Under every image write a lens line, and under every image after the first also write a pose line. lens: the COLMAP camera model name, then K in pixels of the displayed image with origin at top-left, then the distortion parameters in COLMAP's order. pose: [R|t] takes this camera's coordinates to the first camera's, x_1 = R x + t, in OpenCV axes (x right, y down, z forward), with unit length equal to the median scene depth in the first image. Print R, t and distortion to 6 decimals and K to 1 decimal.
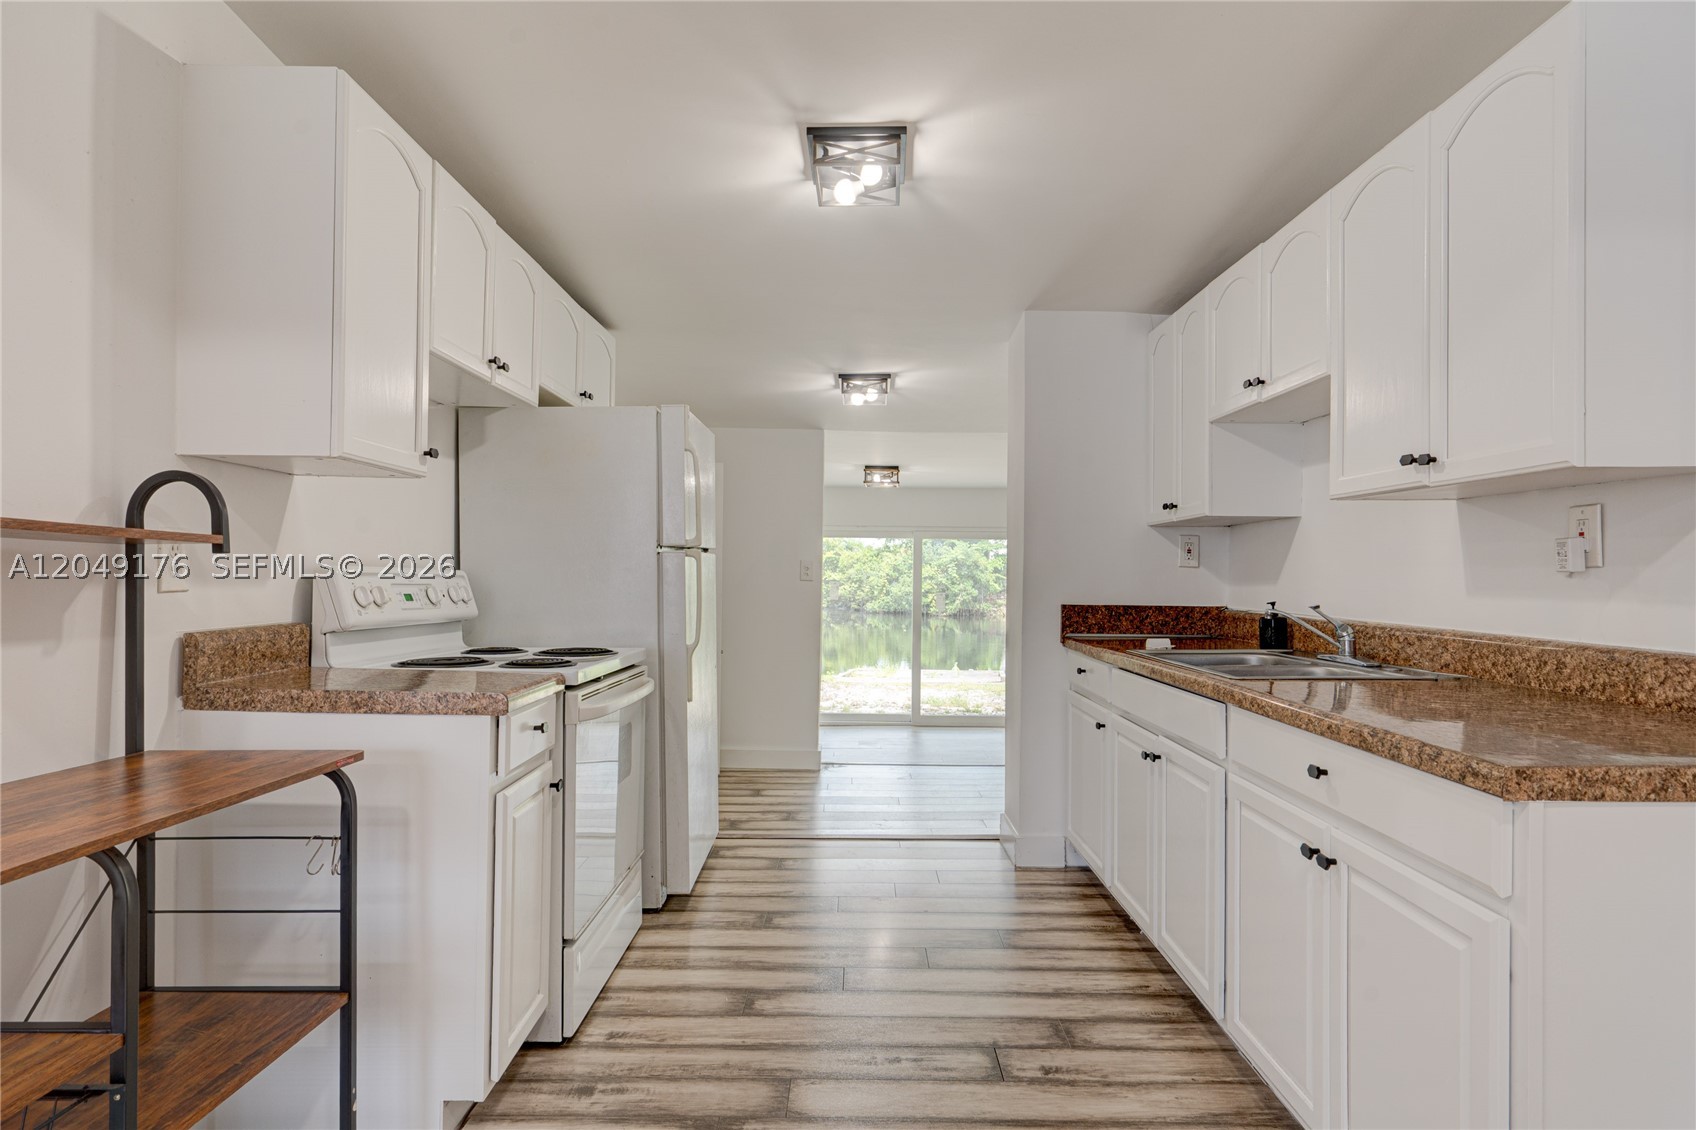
lens RADIAL K [[922.1, 0, 853.2], [0, 922.1, 568.5], [0, 0, 1]] dist [-0.003567, 0.000853]
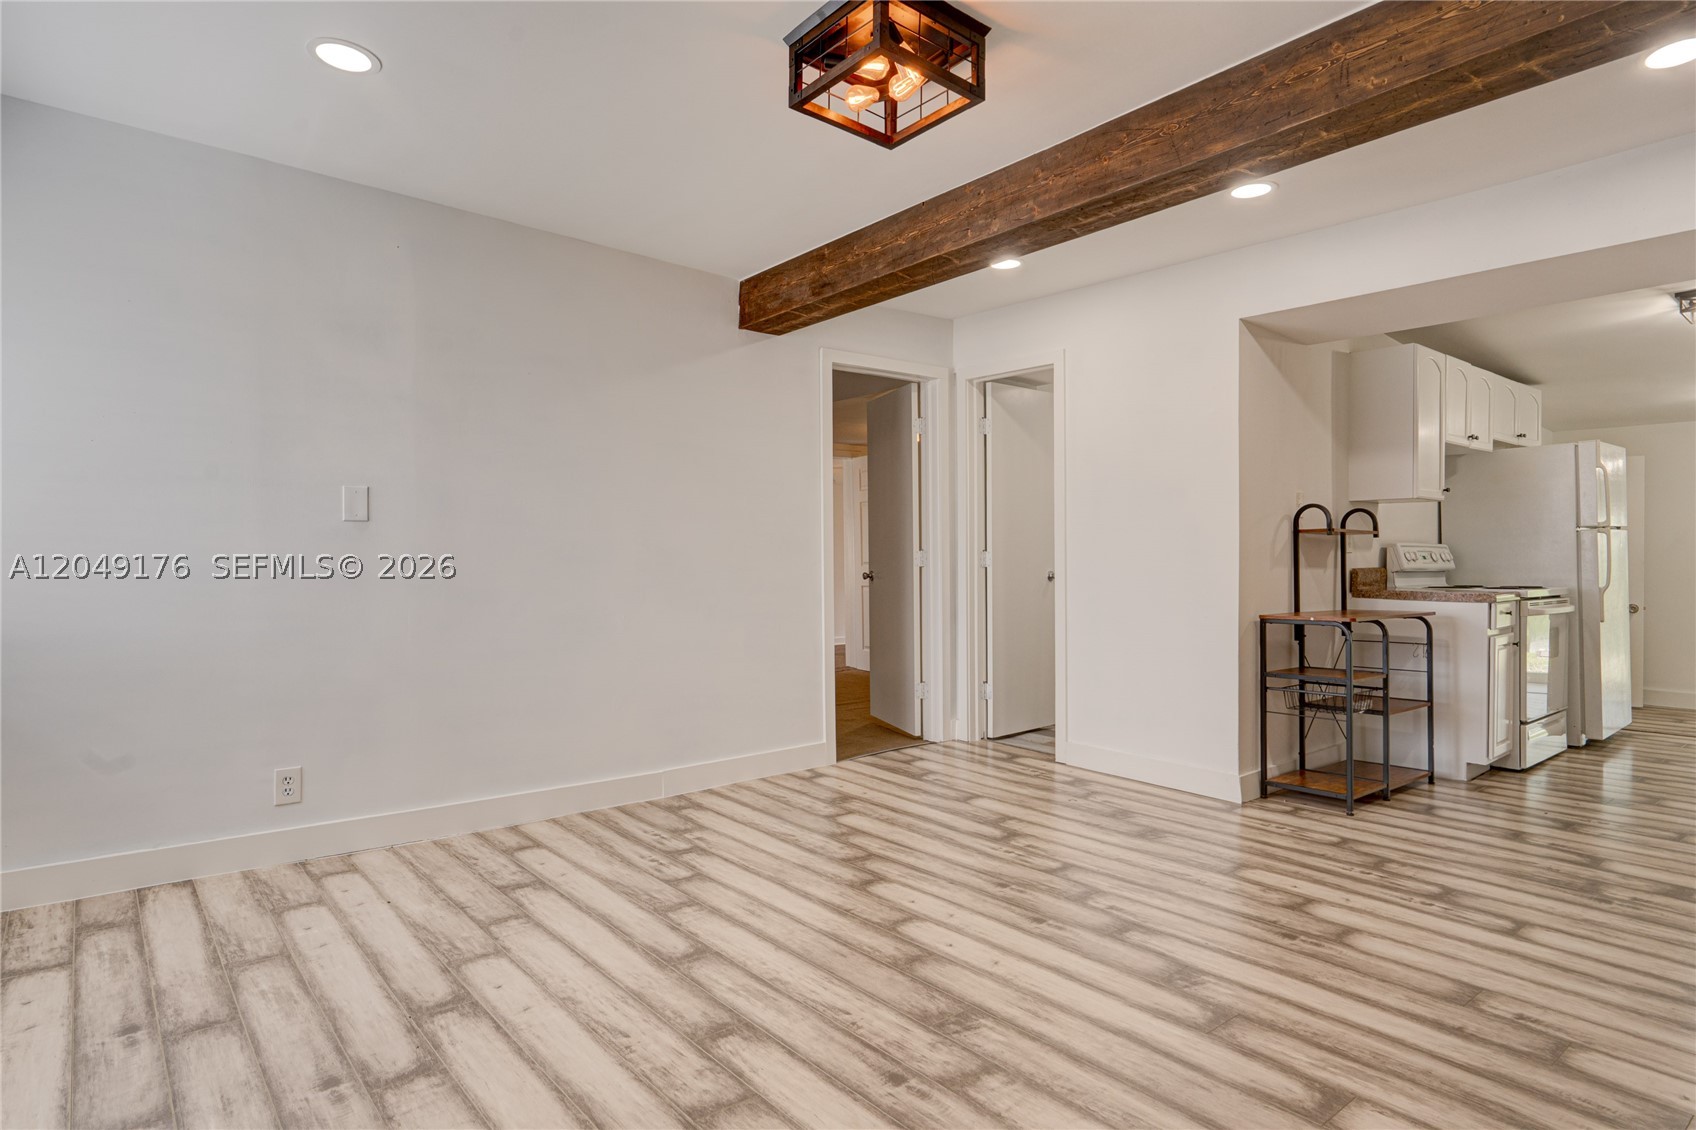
lens RADIAL K [[922.1, 0, 853.2], [0, 922.1, 568.5], [0, 0, 1]] dist [-0.003567, 0.000853]
pose [[0.636157, -0.005555, -0.771540, 0.281098], [0.018459, 0.999797, 0.008021, 0.015528], [0.771339, -0.019344, 0.636131, -1.255291]]
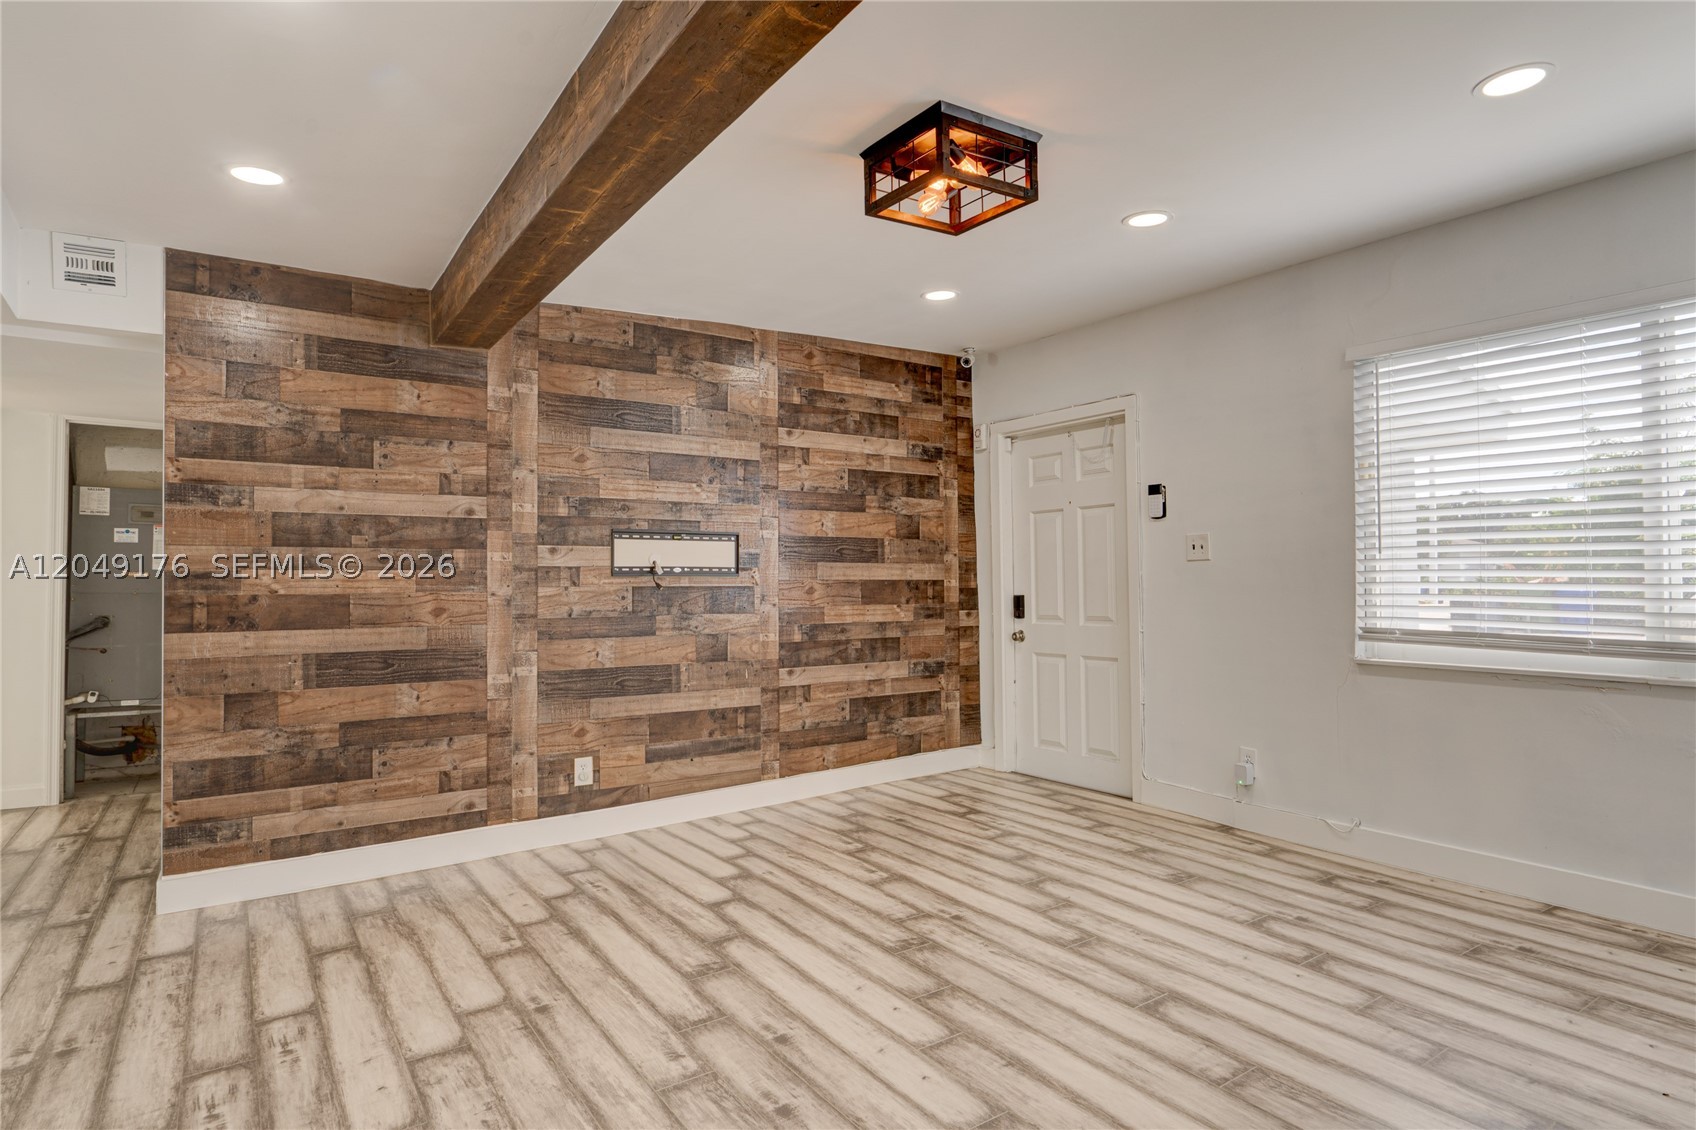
lens RADIAL K [[922.1, 0, 853.2], [0, 922.1, 568.5], [0, 0, 1]] dist [-0.003567, 0.000853]
pose [[-0.564495, 0.005325, 0.825419, -1.190700], [-0.003482, 0.999955, -0.008832, -0.024294], [-0.825429, -0.007860, -0.564451, 0.030031]]
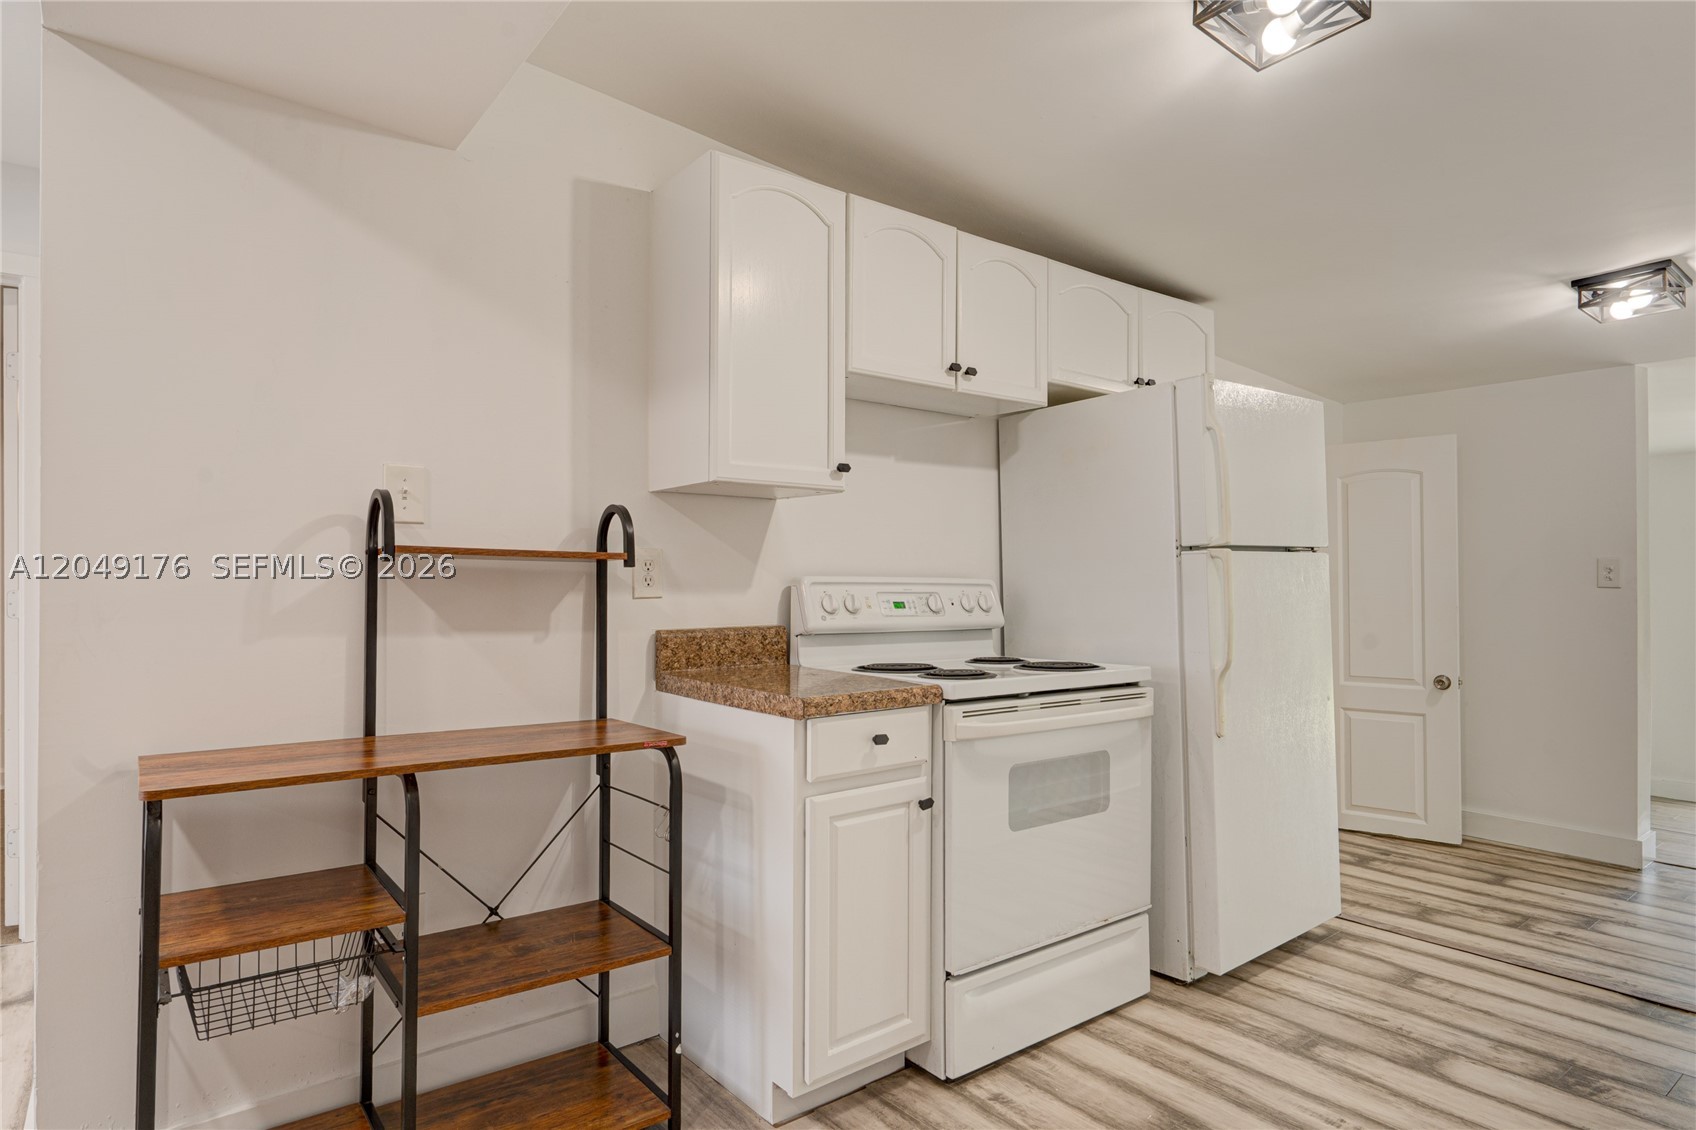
lens RADIAL K [[922.1, 0, 853.2], [0, 922.1, 568.5], [0, 0, 1]] dist [-0.003567, 0.000853]
pose [[0.615950, -0.026788, -0.787330, 0.324820], [0.015168, 0.999640, -0.022145, 0.011512], [0.787639, 0.001698, 0.616134, 0.301014]]
